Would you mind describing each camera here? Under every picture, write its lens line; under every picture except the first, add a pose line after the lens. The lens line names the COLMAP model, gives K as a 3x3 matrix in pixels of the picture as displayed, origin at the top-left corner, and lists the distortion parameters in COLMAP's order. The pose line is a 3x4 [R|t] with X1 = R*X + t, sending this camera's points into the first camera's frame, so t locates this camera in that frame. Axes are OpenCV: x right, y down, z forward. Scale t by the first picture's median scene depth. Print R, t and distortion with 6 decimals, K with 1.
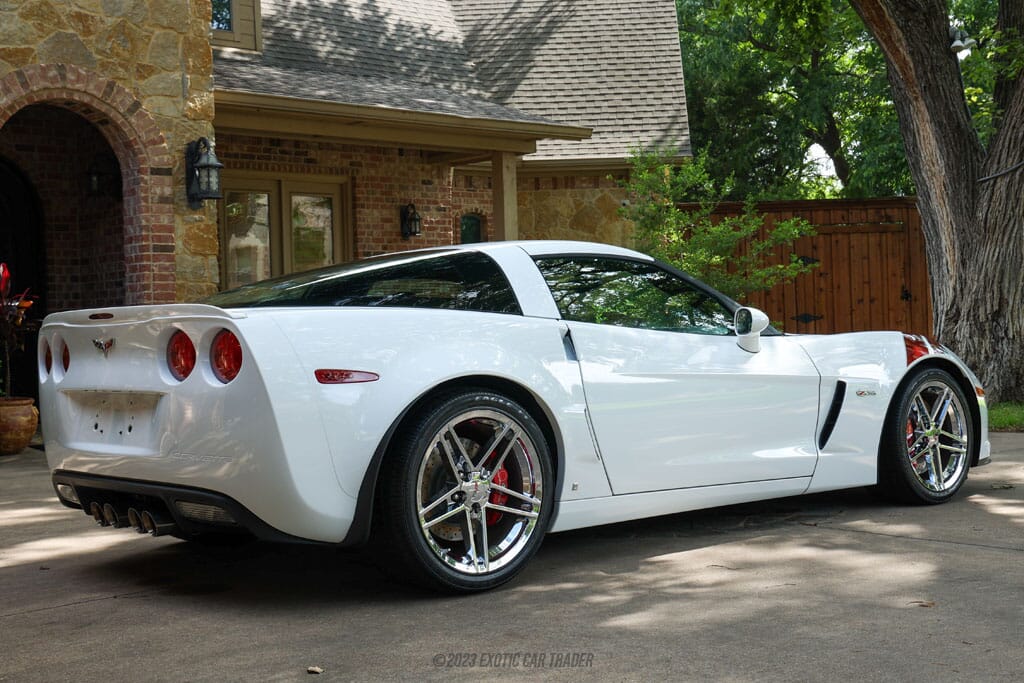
lens RADIAL K [[1268.4, 0, 509.8], [0, 1268.4, 288.2], [0, 0, 1]] dist [0.078162, 0.000000]
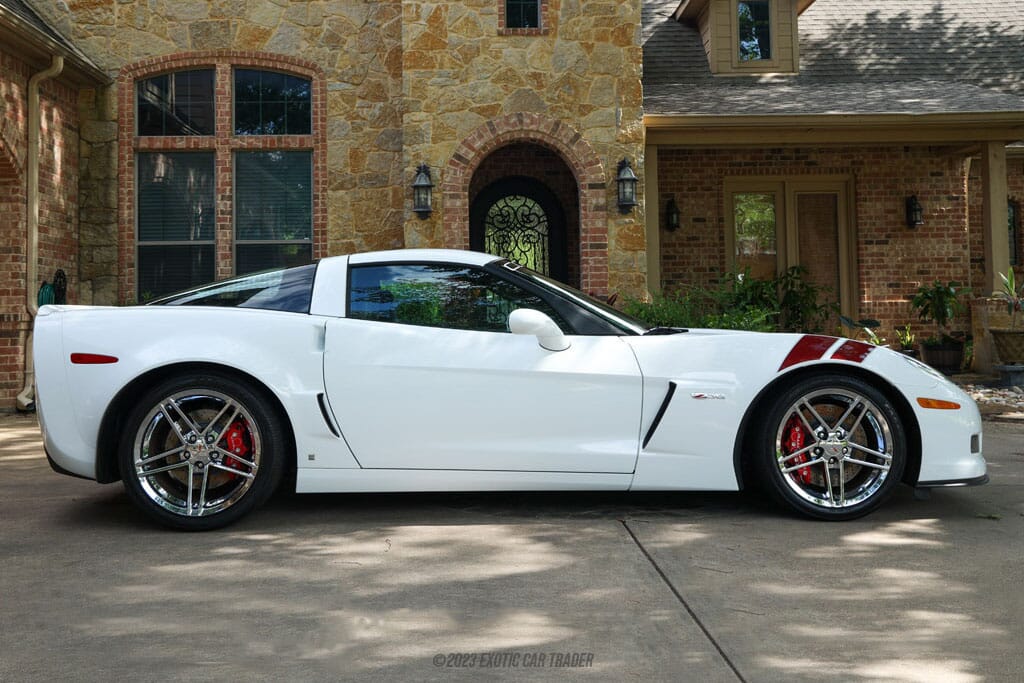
lens RADIAL K [[1039.4, 0, 514.2], [0, 1039.4, 259.6], [0, 0, 1]] dist [0.023613, 0.000000]
pose [[0.782226, -0.012956, -0.622860, 0.312010], [0.008488, 0.999913, -0.010140, -0.007751], [0.622937, 0.002645, 0.782268, 0.130554]]
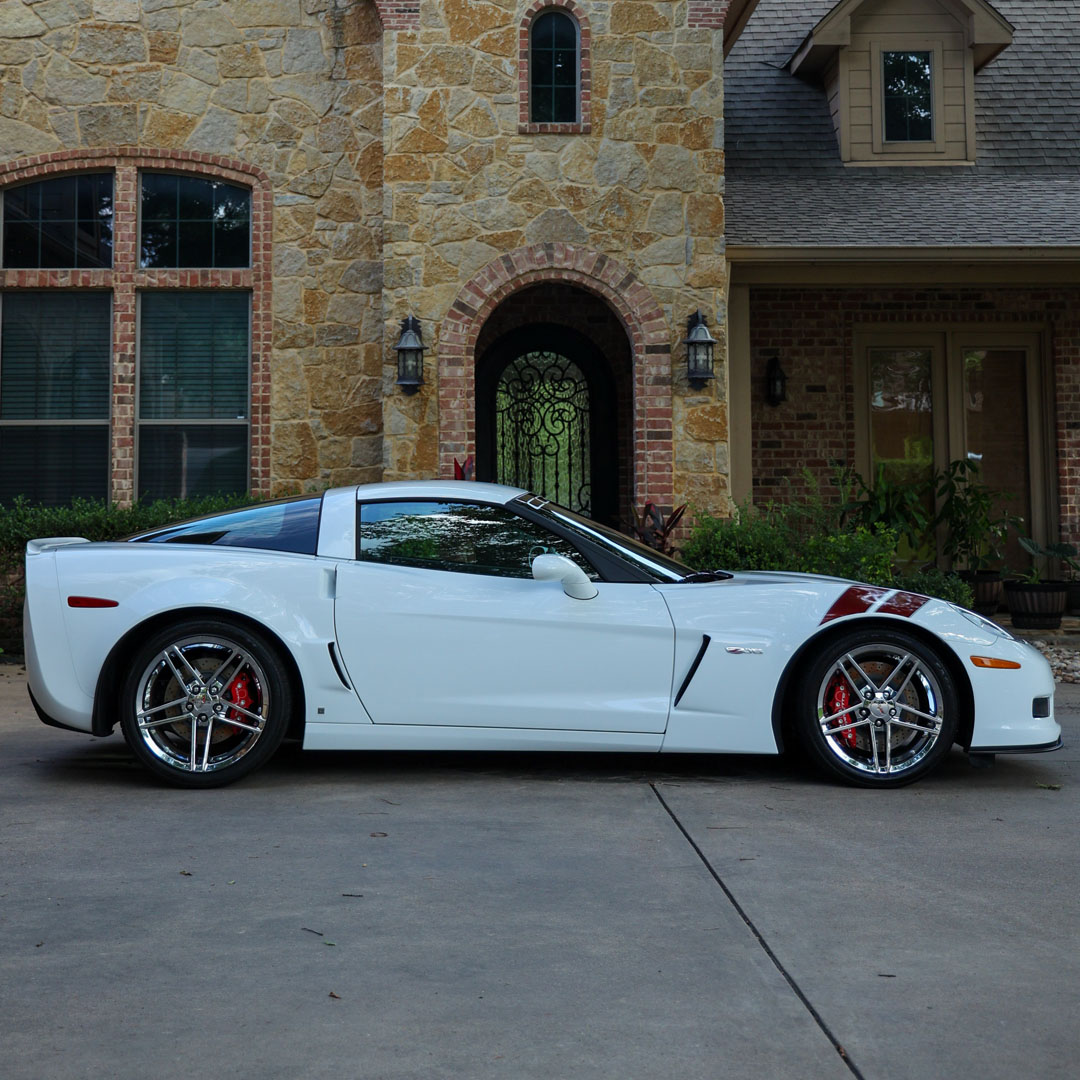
lens RADIAL K [[1847.0, 0, 509.4], [0, 1847.0, 323.8], [0, 0, 1]] dist [0.062179, 0.000000]
pose [[0.772235, -0.032895, -0.634485, 0.472236], [-0.002636, 0.998484, -0.054975, -0.037488], [0.635332, 0.044126, 0.770978, -0.070607]]
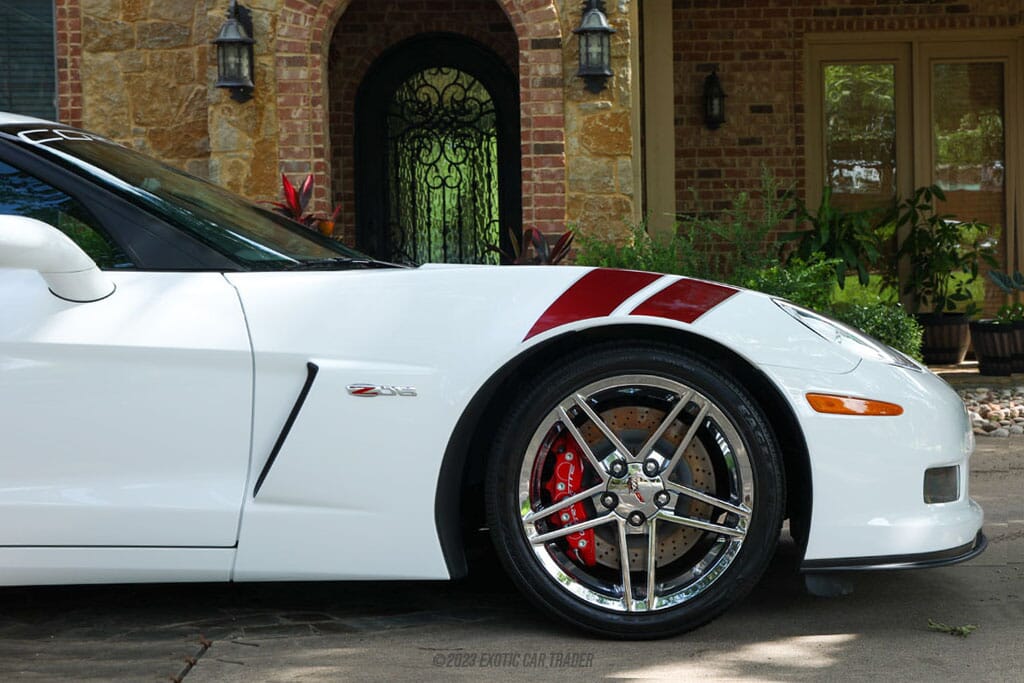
lens RADIAL K [[1662.2, 0, 574.8], [0, 1662.2, 278.8], [0, 0, 1]] dist [0.138959, 0.000000]
pose [[0.776464, 0.015181, -0.629979, 0.346985], [0.011551, 0.999199, 0.038316, 0.007325], [0.630056, -0.037028, 0.775666, 0.259846]]
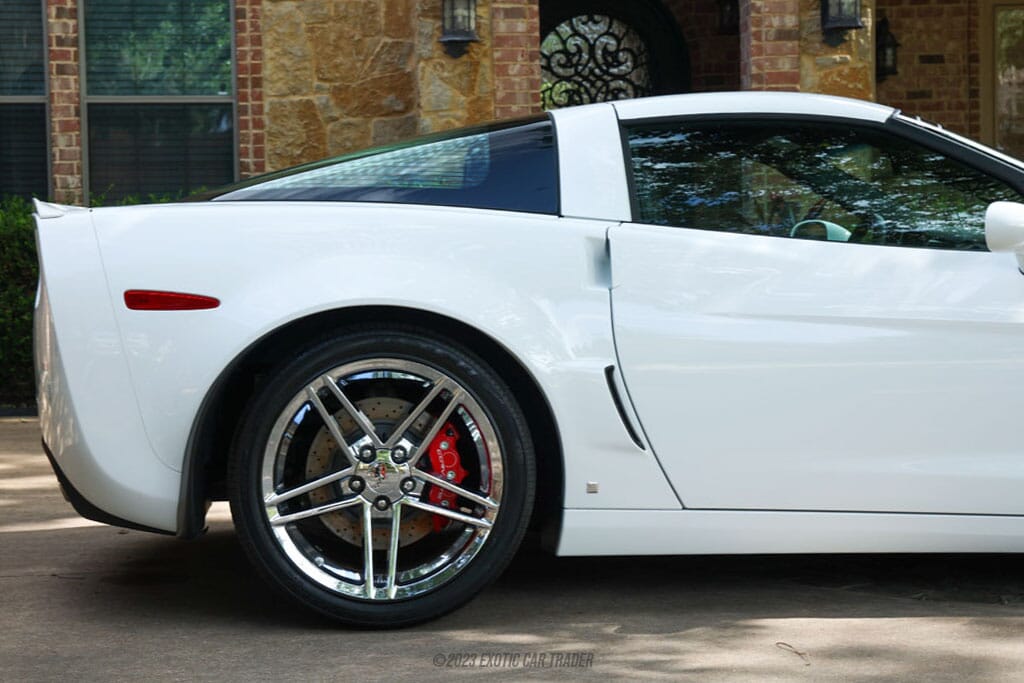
lens RADIAL K [[1911.9, 0, 495.6], [0, 1911.9, 271.2], [0, 0, 1]] dist [0.246684, 0.000000]
pose [[0.802875, 0.025076, -0.595620, 0.219924], [0.009715, 0.998432, 0.055130, -0.001779], [0.596068, -0.050049, 0.801372, 0.079693]]
